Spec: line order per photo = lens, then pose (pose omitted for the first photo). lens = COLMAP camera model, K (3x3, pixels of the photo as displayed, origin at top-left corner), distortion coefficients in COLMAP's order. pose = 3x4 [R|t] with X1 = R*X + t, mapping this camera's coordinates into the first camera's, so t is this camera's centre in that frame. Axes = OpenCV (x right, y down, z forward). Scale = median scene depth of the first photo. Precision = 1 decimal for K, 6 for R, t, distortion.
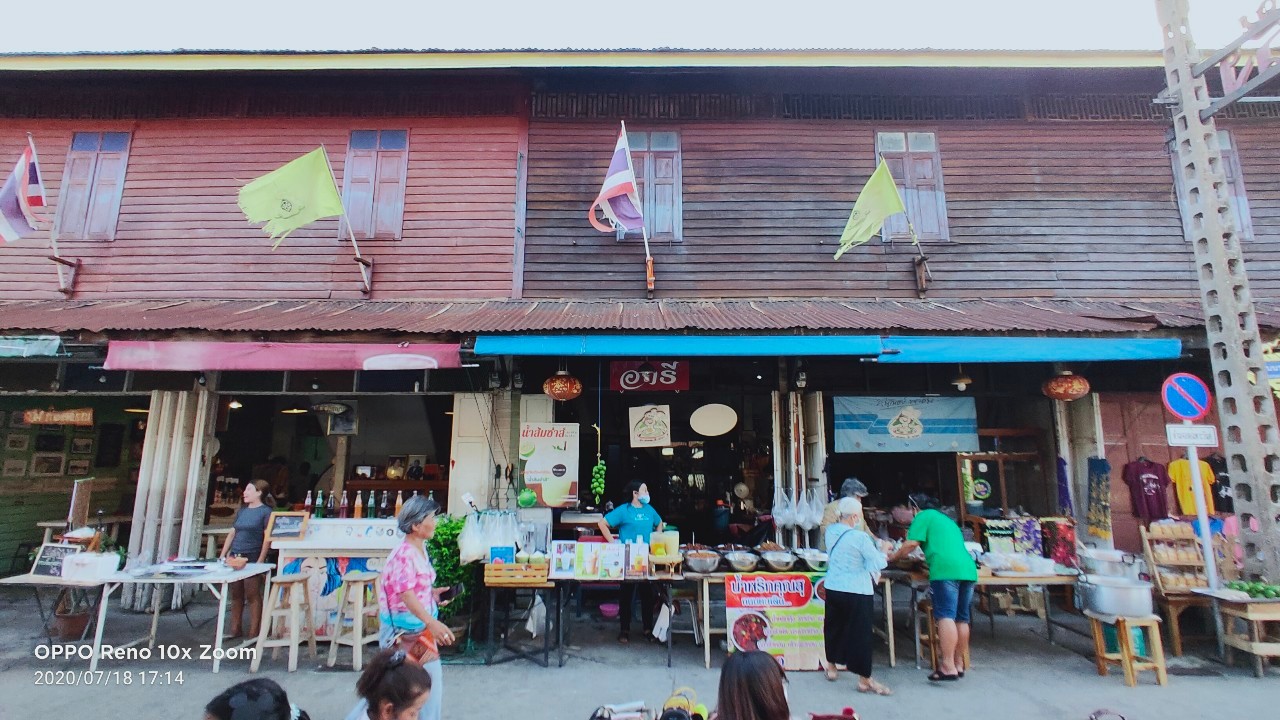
lens RADIAL K [[592.0, 0, 640.0], [0, 592.0, 360.0], [0, 0, 1]] dist [-0.001869, 0.000354]
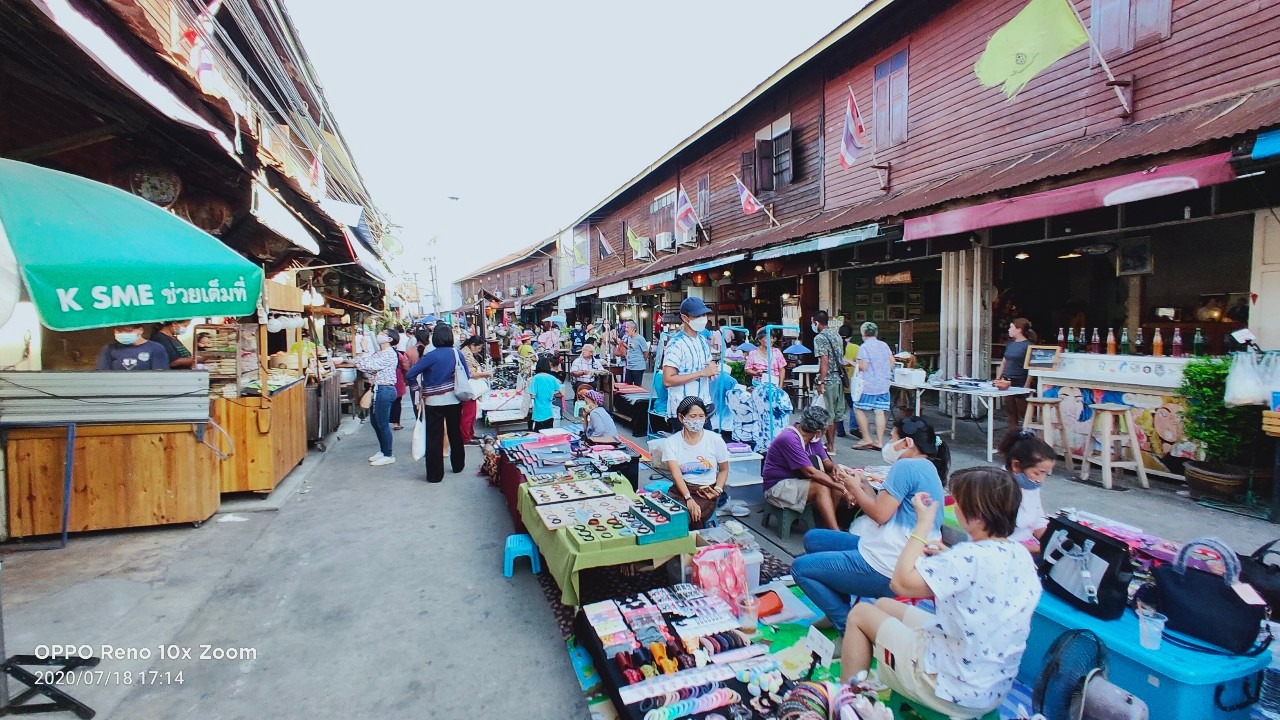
lens RADIAL K [[592.0, 0, 640.0], [0, 592.0, 360.0], [0, 0, 1]] dist [-0.001869, 0.000354]
pose [[0.337300, 0.052040, -0.939958, 0.185729], [0.181587, 0.976123, 0.119204, 0.007850], [0.923718, -0.210892, 0.319796, -0.068638]]
